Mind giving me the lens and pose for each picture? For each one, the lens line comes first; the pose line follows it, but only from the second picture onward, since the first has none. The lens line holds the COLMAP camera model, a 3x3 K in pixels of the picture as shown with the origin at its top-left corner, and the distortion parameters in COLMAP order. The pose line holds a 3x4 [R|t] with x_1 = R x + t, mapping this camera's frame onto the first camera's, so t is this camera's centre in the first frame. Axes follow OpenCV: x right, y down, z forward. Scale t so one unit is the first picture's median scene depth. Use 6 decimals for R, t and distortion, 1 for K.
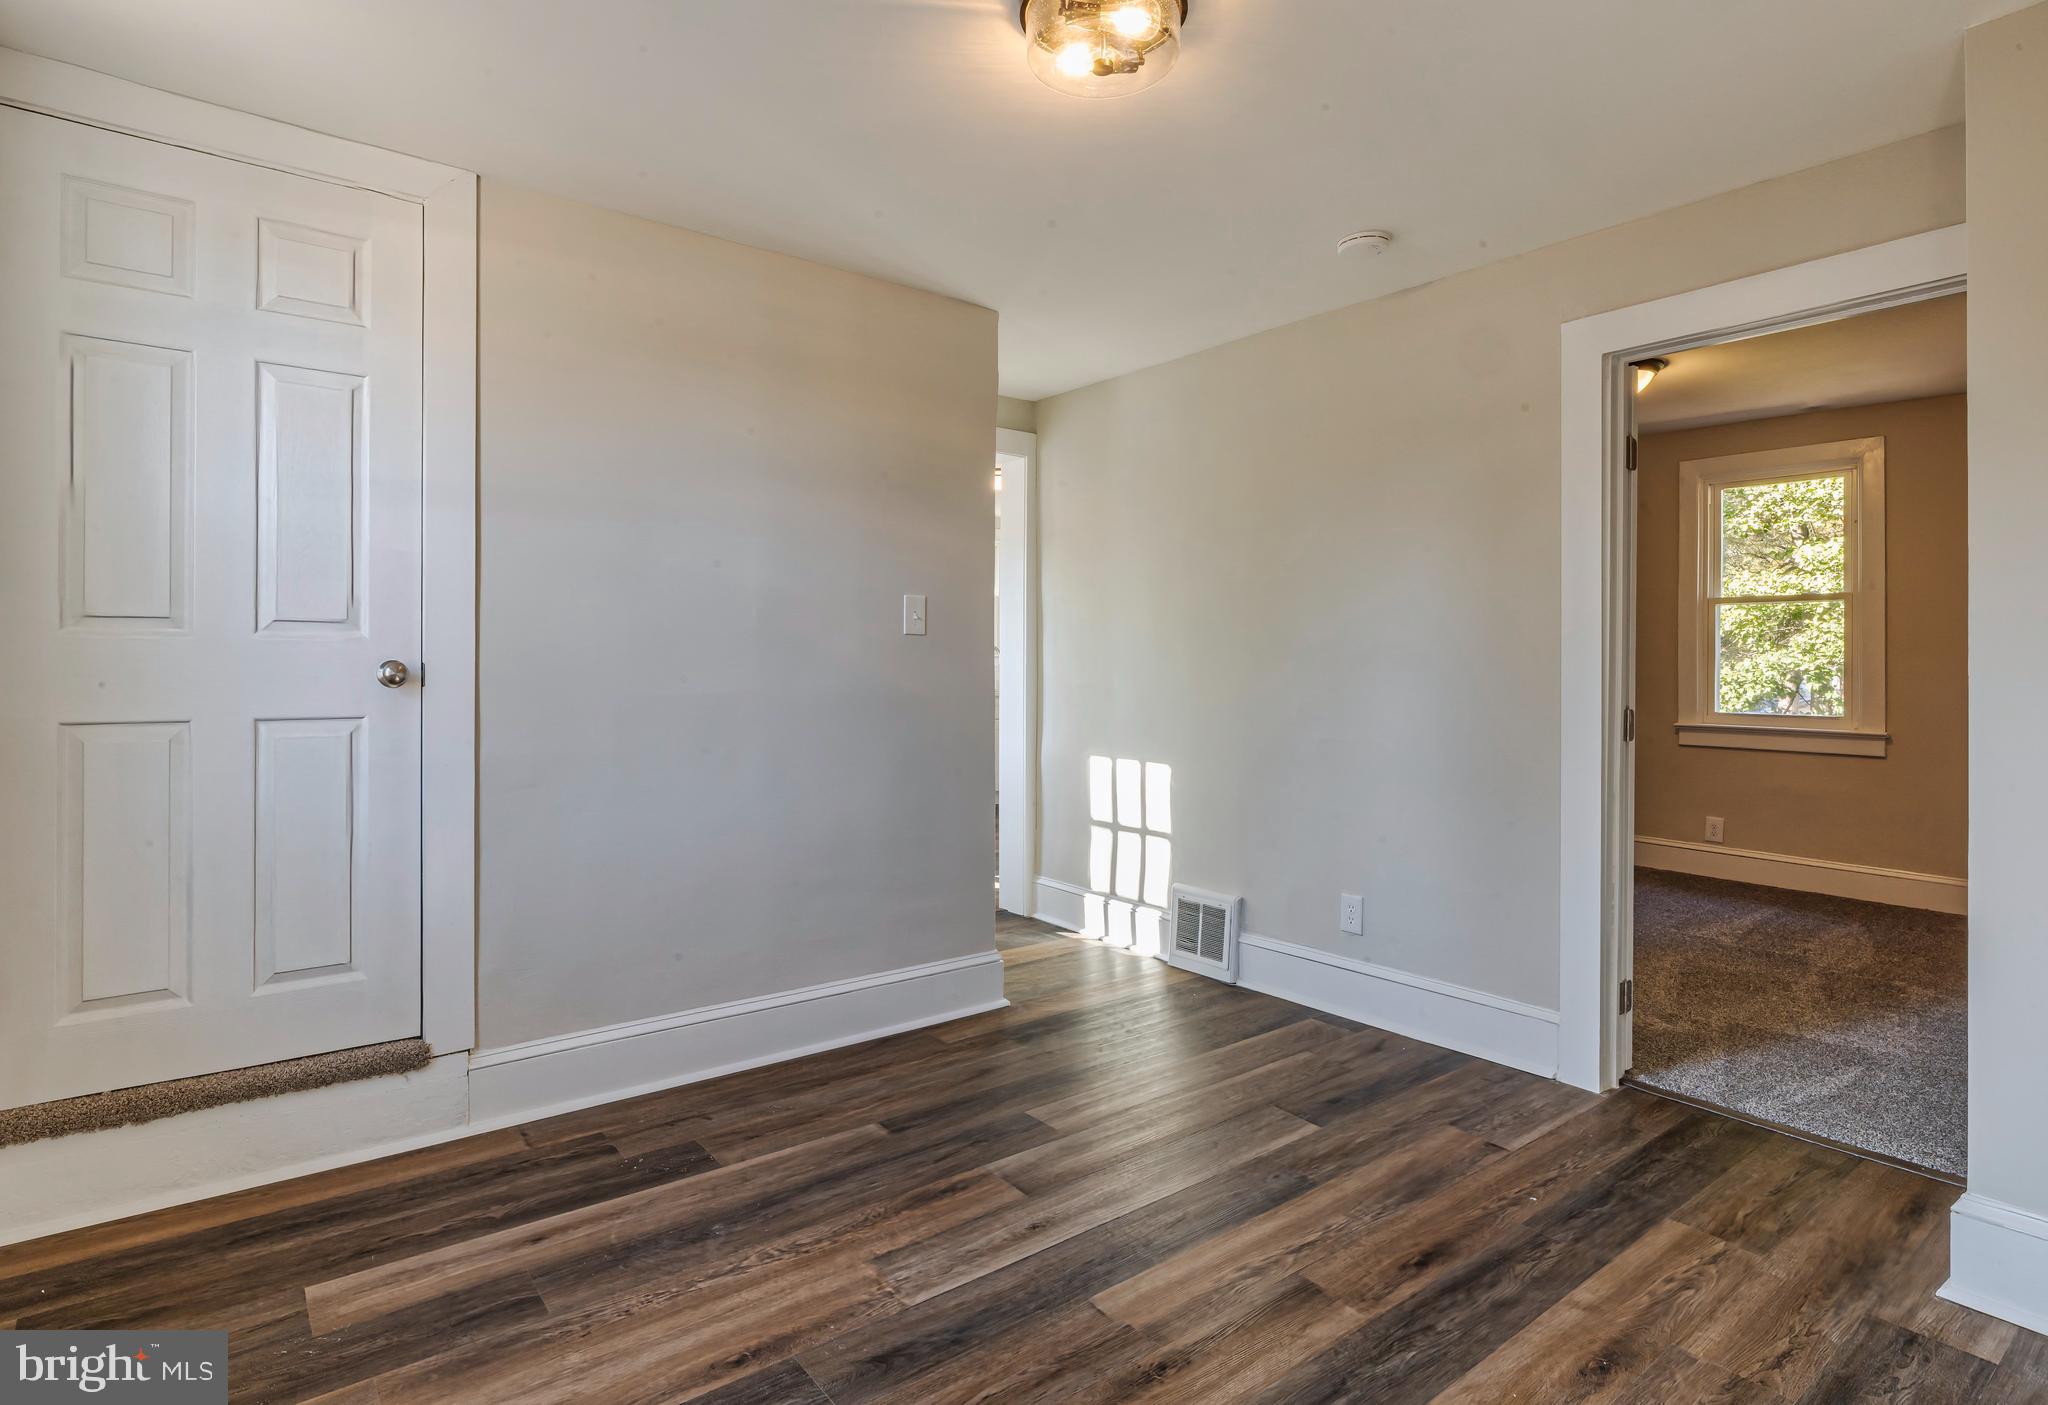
lens RADIAL K [[1064.9, 0, 1027.3], [0, 1064.9, 684.8], [0, 0, 1]] dist [-0.000048, 0.000020]
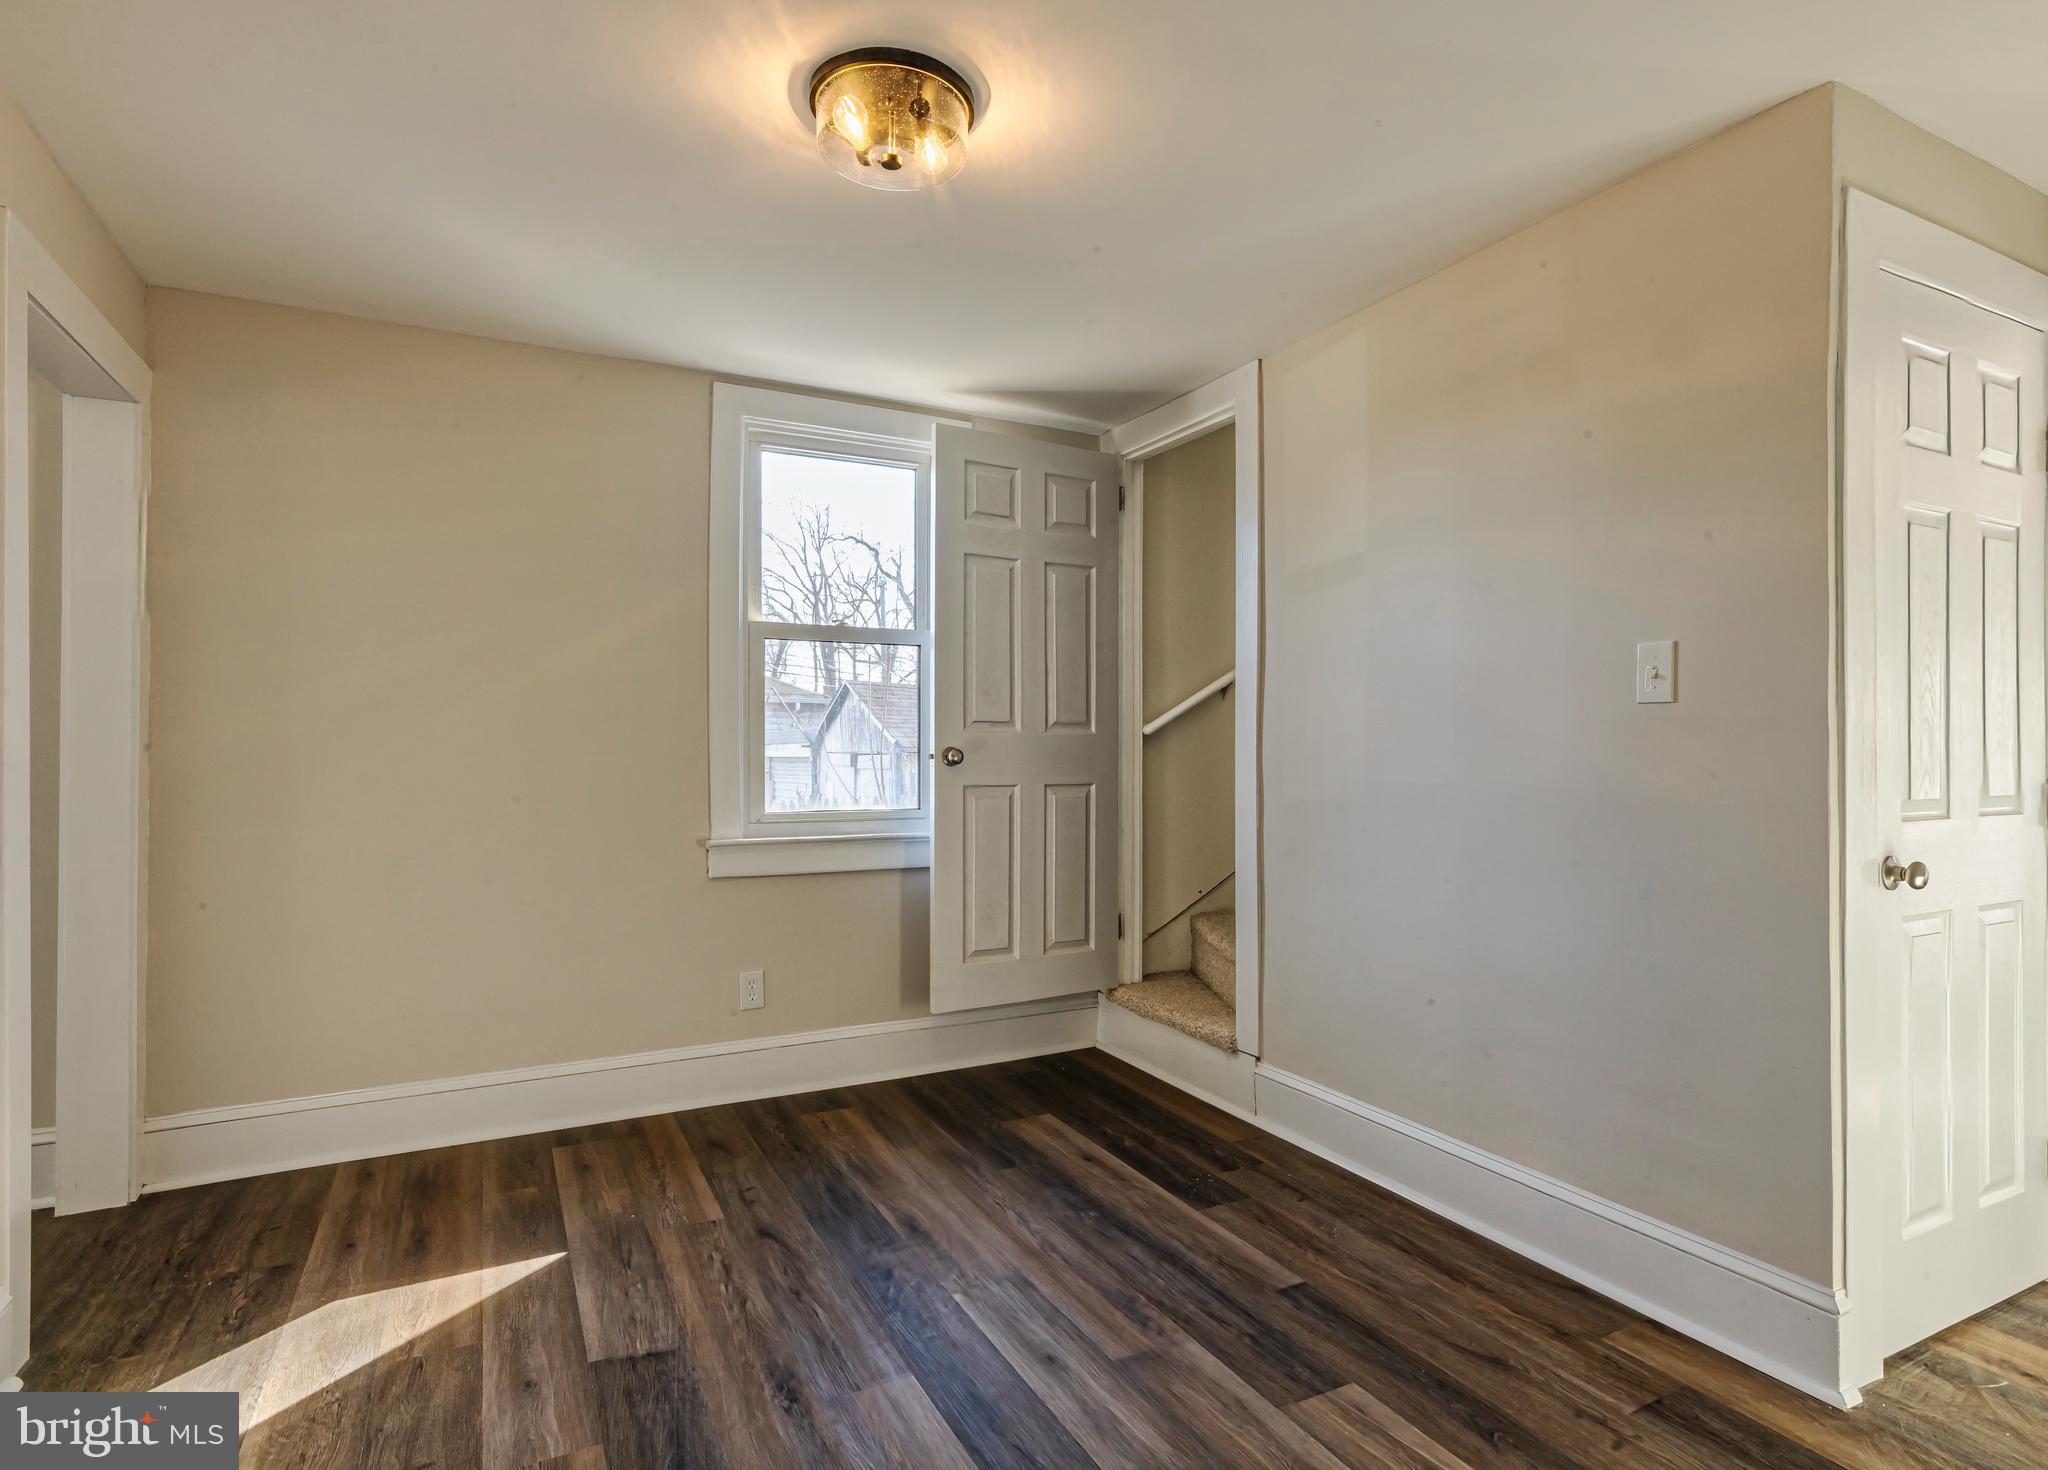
lens RADIAL K [[1115.5, 0, 1033.5], [0, 1115.5, 740.1], [0, 0, 1]] dist [-0.016451, 0.003084]
pose [[-0.195422, -0.008043, -0.980686, 3.793112], [-0.022363, 0.999743, -0.003743, -0.079462], [0.980464, 0.021200, -0.195552, 4.621189]]
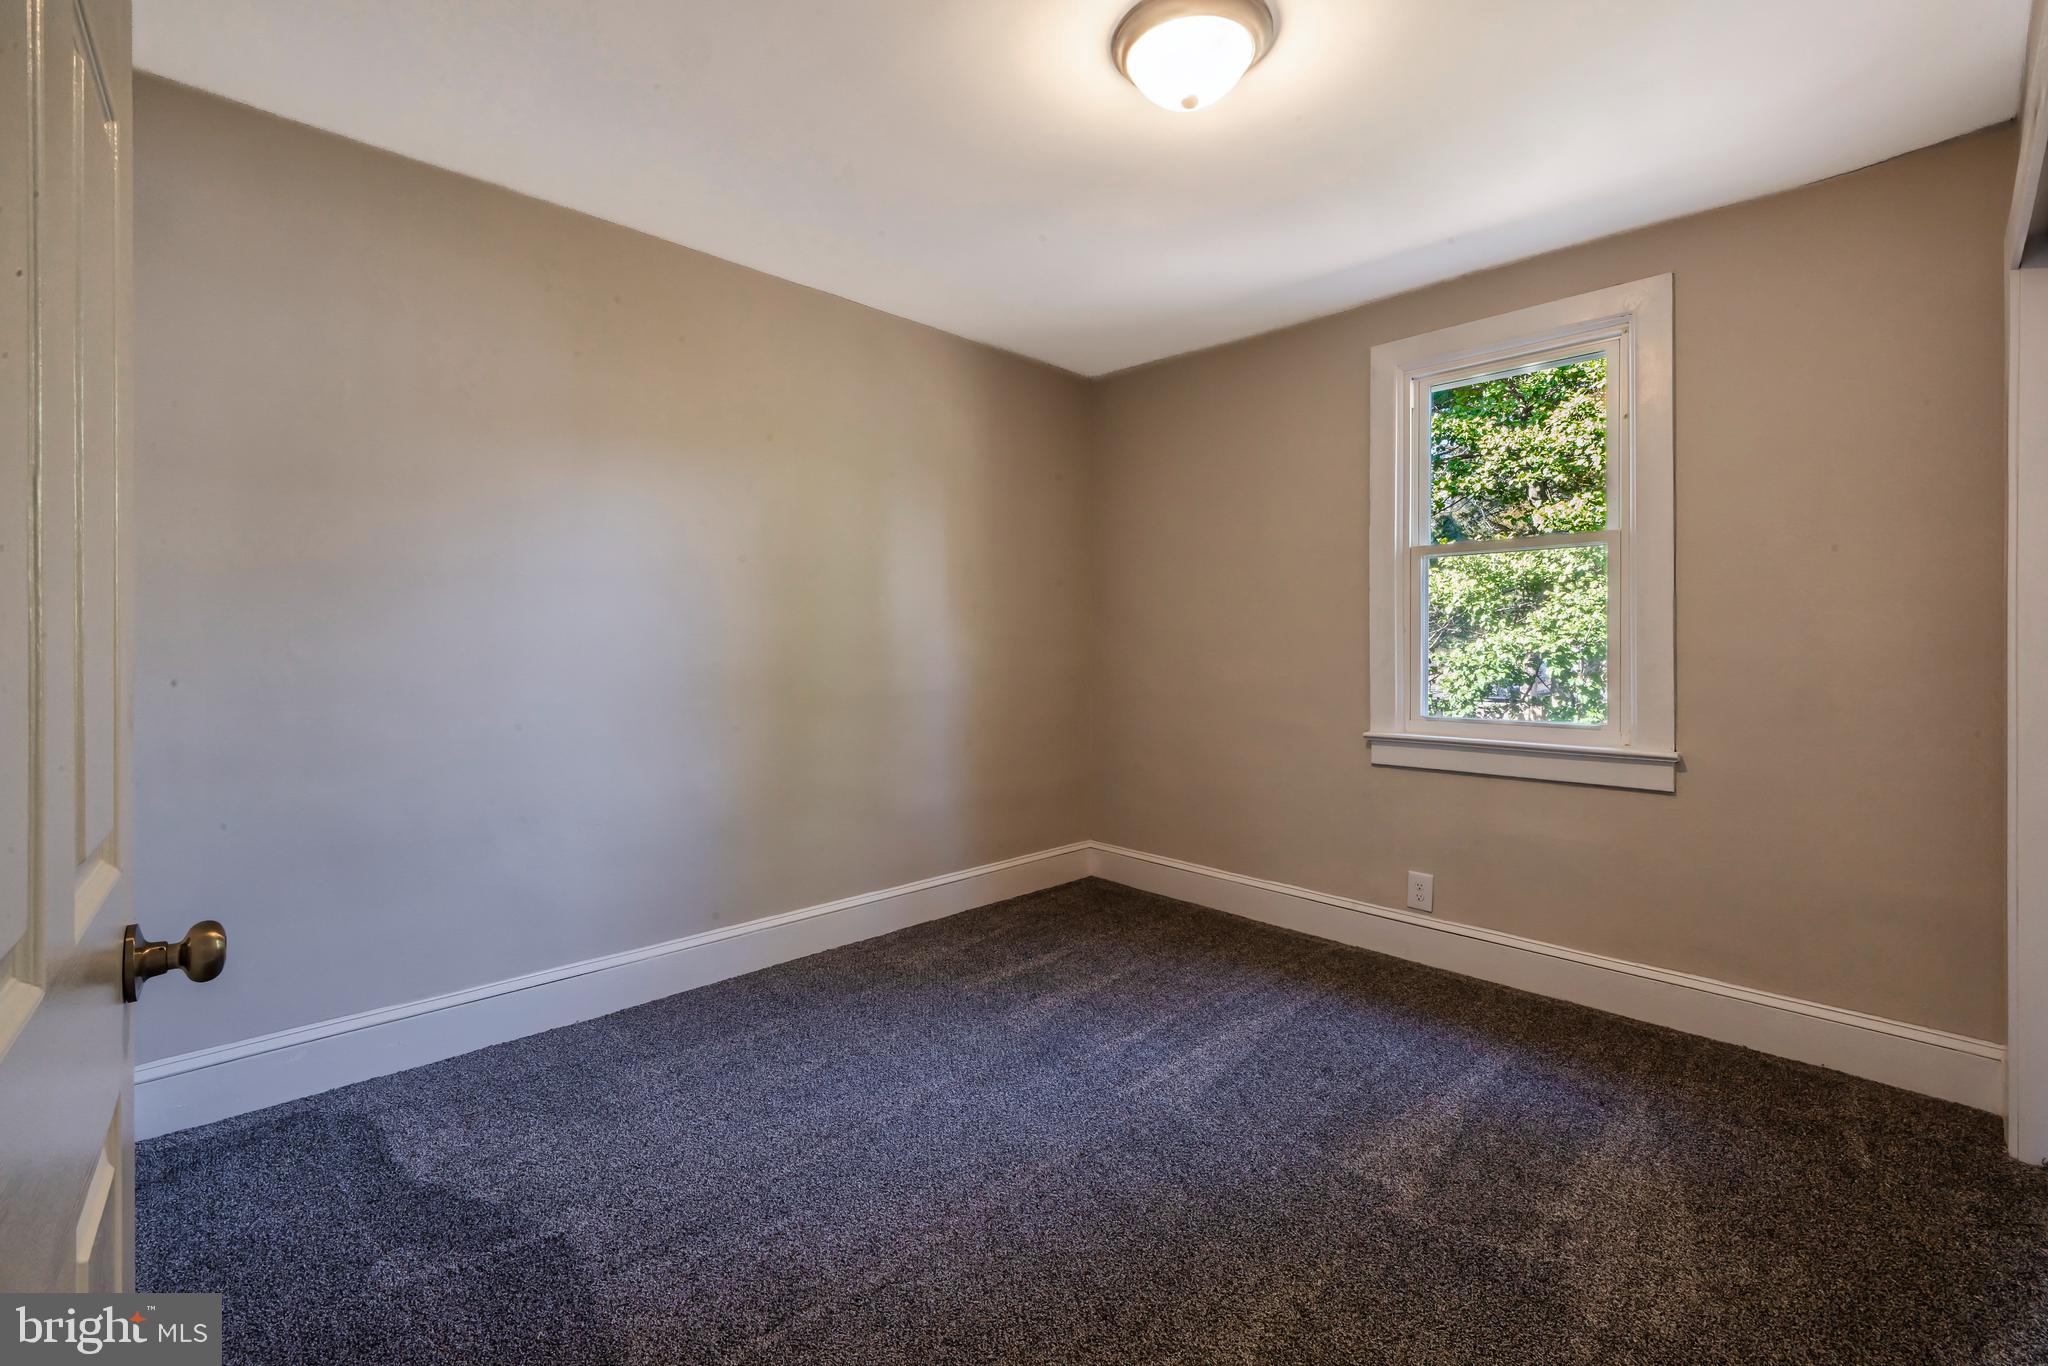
lens RADIAL K [[833.7, 0, 1017.2], [0, 833.7, 673.6], [0, 0, 1]] dist [0.001058, 0.000113]
pose [[0.997492, -0.009580, 0.070134, 0.252737], [0.009029, 0.999926, 0.008166, -0.005476], [-0.070207, -0.007513, 0.997504, 0.350569]]
